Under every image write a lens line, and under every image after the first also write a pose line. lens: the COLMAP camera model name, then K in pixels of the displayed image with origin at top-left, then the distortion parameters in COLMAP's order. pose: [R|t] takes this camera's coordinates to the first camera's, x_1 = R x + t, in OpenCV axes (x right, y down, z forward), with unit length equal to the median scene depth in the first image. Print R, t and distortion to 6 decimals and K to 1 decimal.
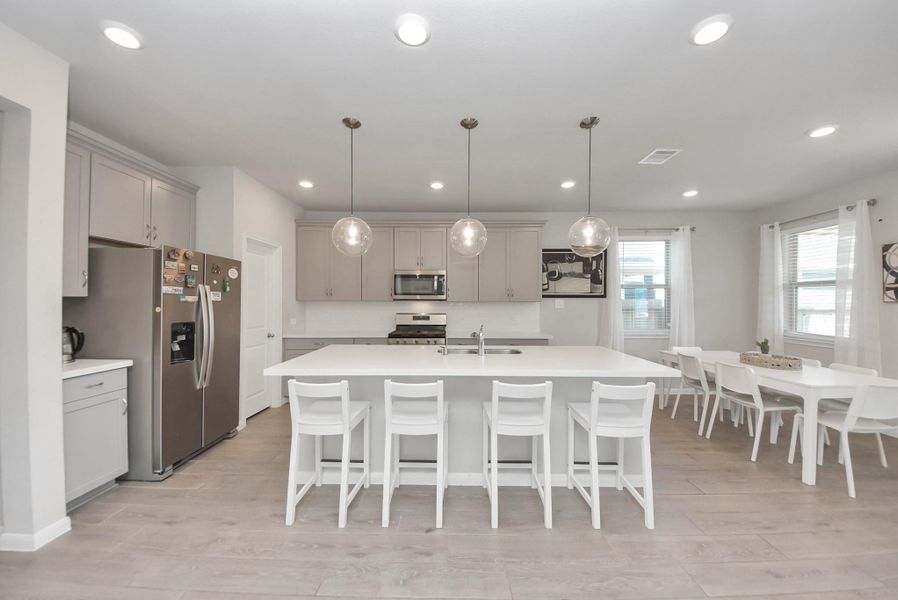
lens RADIAL K [[317.1, 0, 451.8], [0, 317.1, 303.3], [0, 0, 1]] dist [-0.010566, -0.004771]
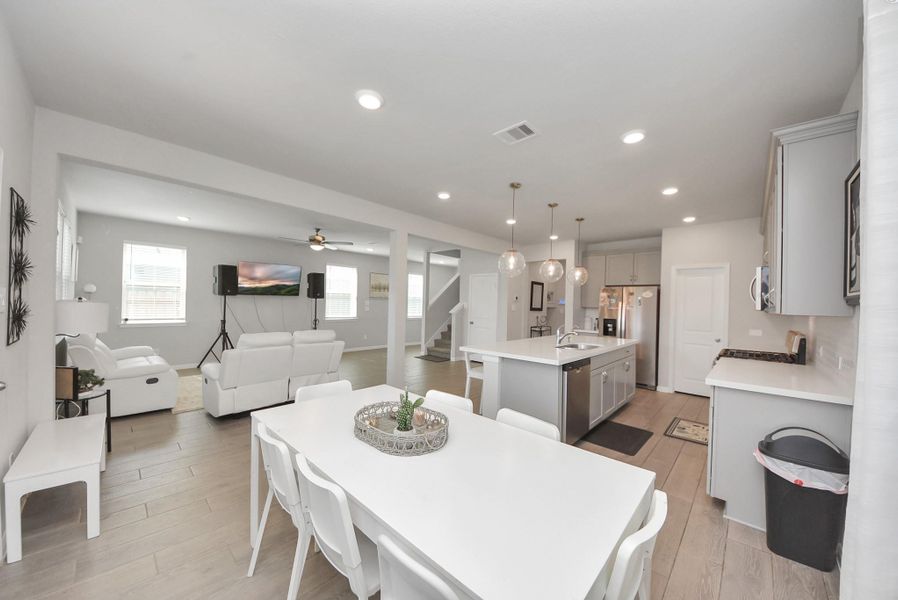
lens RADIAL K [[317.1, 0, 450.0], [0, 317.1, 302.9], [0, 0, 1]] dist [-0.010566, -0.004771]
pose [[-0.674964, -0.020722, -0.737559, 1.100843], [-0.027540, 0.999617, -0.002882, -0.009908], [0.737336, 0.018367, -0.675276, 1.155042]]
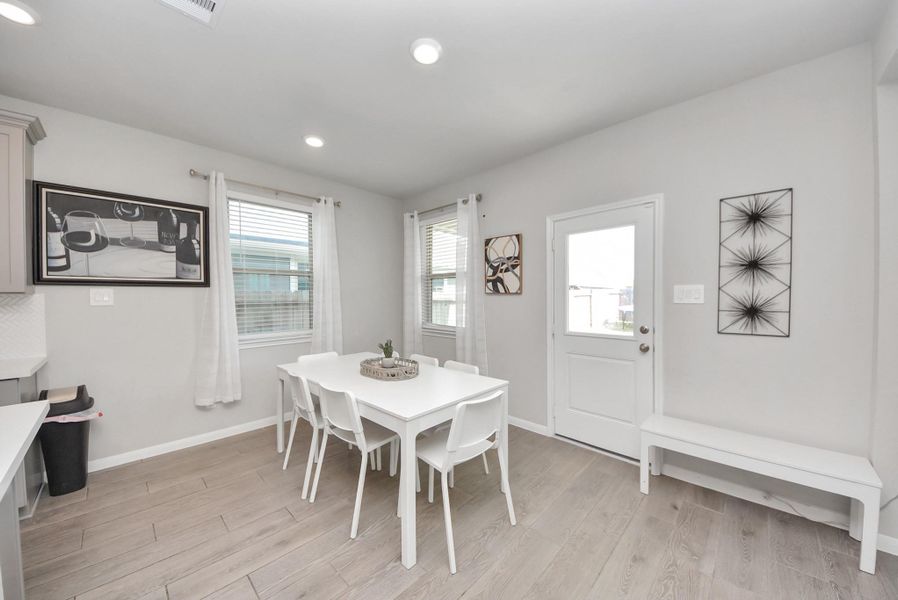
lens RADIAL K [[317.1, 0, 452.2], [0, 317.1, 304.3], [0, 0, 1]] dist [-0.010566, -0.004771]
pose [[0.673625, -0.019624, 0.738813, 0.452876], [0.005629, 0.999755, 0.021423, 0.008277], [-0.739052, -0.010273, 0.673570, 0.295048]]
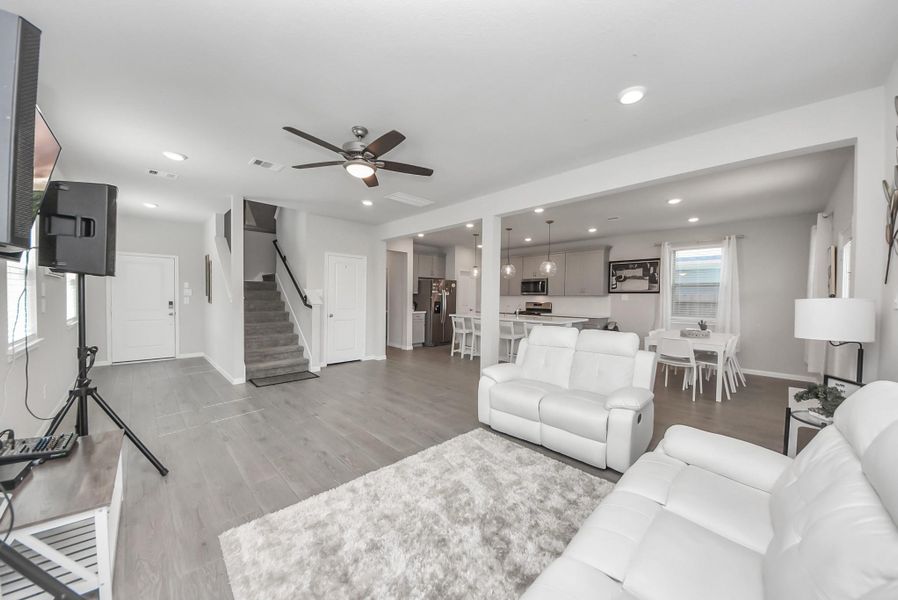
lens RADIAL K [[303.4, 0, 452.7], [0, 303.4, 303.8], [0, 0, 1]] dist [-0.002745, -0.000045]
pose [[0.705674, 0.020081, -0.708252, 1.007407], [-0.008736, 0.999769, 0.019643, 0.014006], [0.708482, -0.007674, 0.705687, -0.755362]]
